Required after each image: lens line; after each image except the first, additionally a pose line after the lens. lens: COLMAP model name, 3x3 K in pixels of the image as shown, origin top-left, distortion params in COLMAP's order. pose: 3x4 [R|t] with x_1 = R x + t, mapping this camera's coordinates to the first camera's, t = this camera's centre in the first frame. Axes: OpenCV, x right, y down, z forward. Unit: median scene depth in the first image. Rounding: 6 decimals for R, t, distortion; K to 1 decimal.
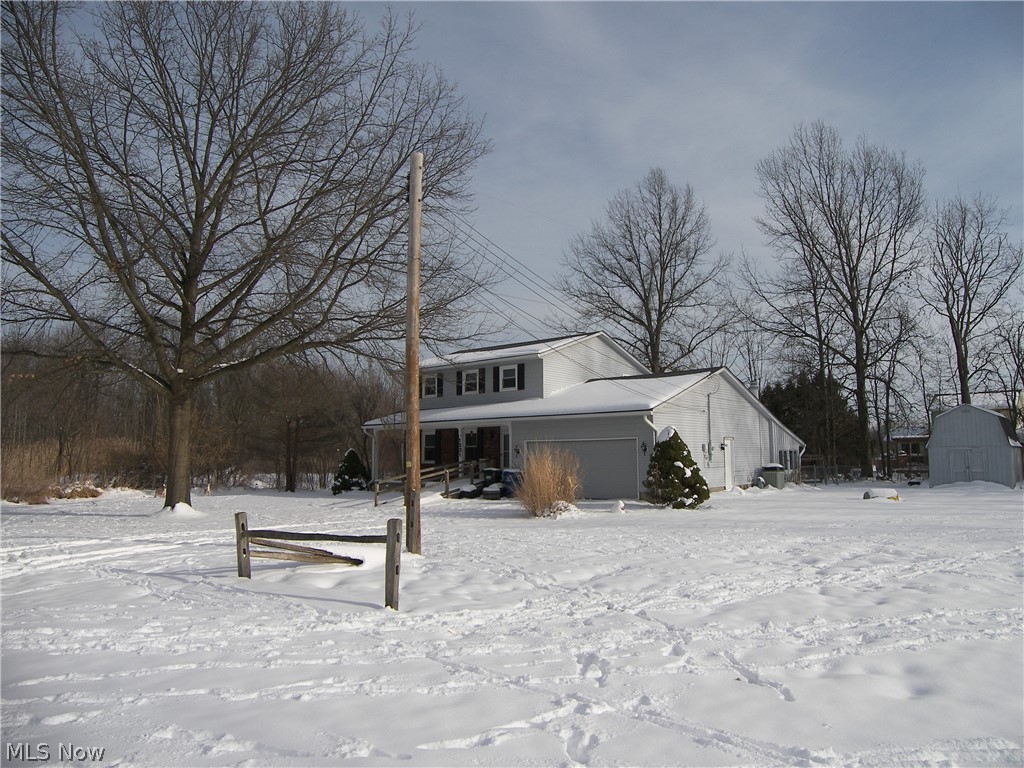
lens RADIAL K [[729.0, 0, 516.6], [0, 729.0, 382.9], [0, 0, 1]] dist [-0.141488, 0.105448]
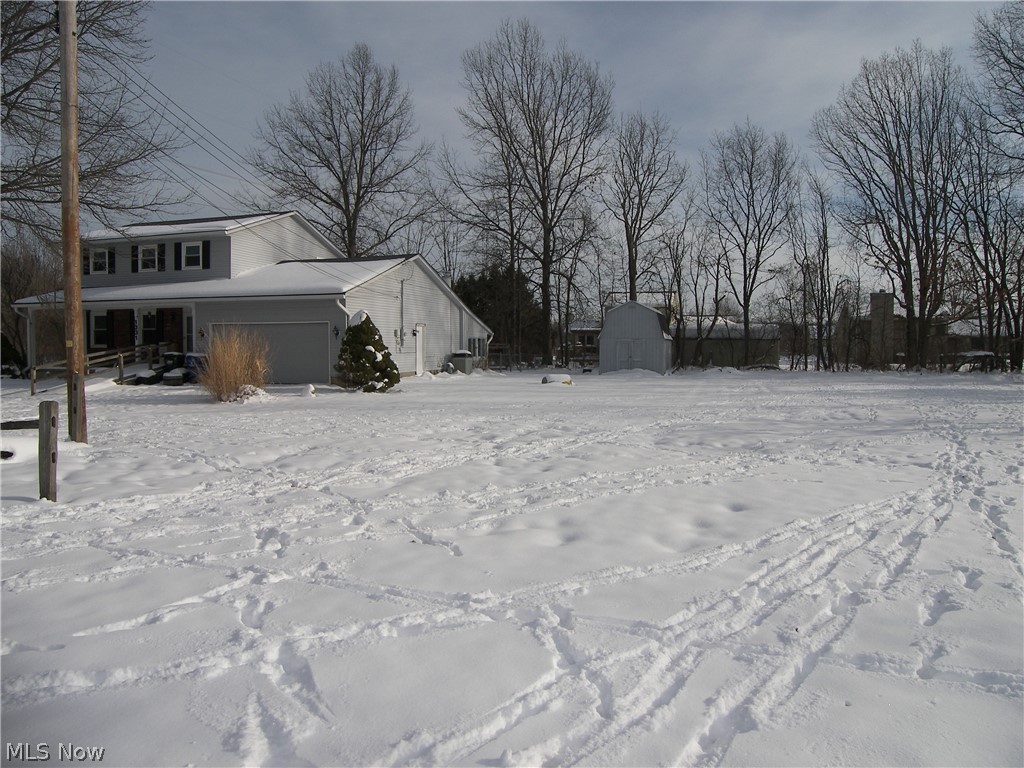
lens RADIAL K [[729.0, 0, 517.4], [0, 729.0, 383.2], [0, 0, 1]] dist [-0.141488, 0.105448]
pose [[0.916455, -0.011205, 0.399982, 0.007411], [-0.049819, 0.988635, 0.141841, 0.006639], [-0.397025, -0.149917, 0.905481, -0.002341]]
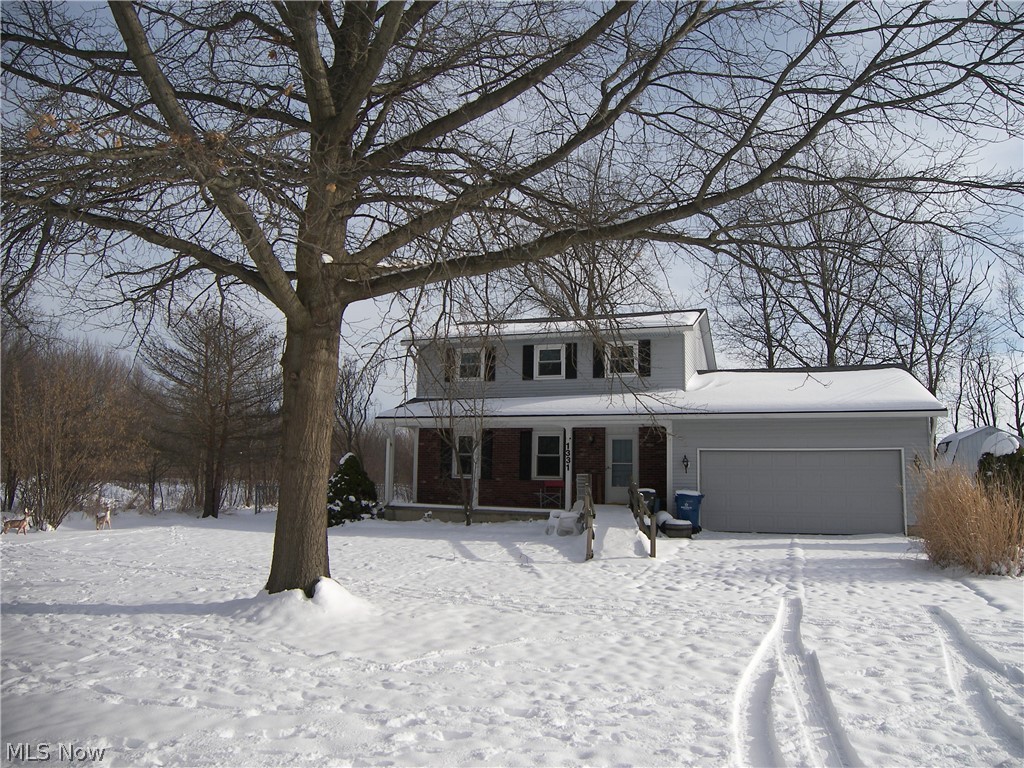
lens RADIAL K [[719.1, 0, 514.0], [0, 719.1, 393.0], [0, 0, 1]] dist [-0.003554, -0.000501]
pose [[0.928024, 0.060140, 0.367633, -0.429964], [-0.059185, 0.998151, -0.013882, 0.050154], [-0.367788, -0.008875, 0.929867, 0.465764]]
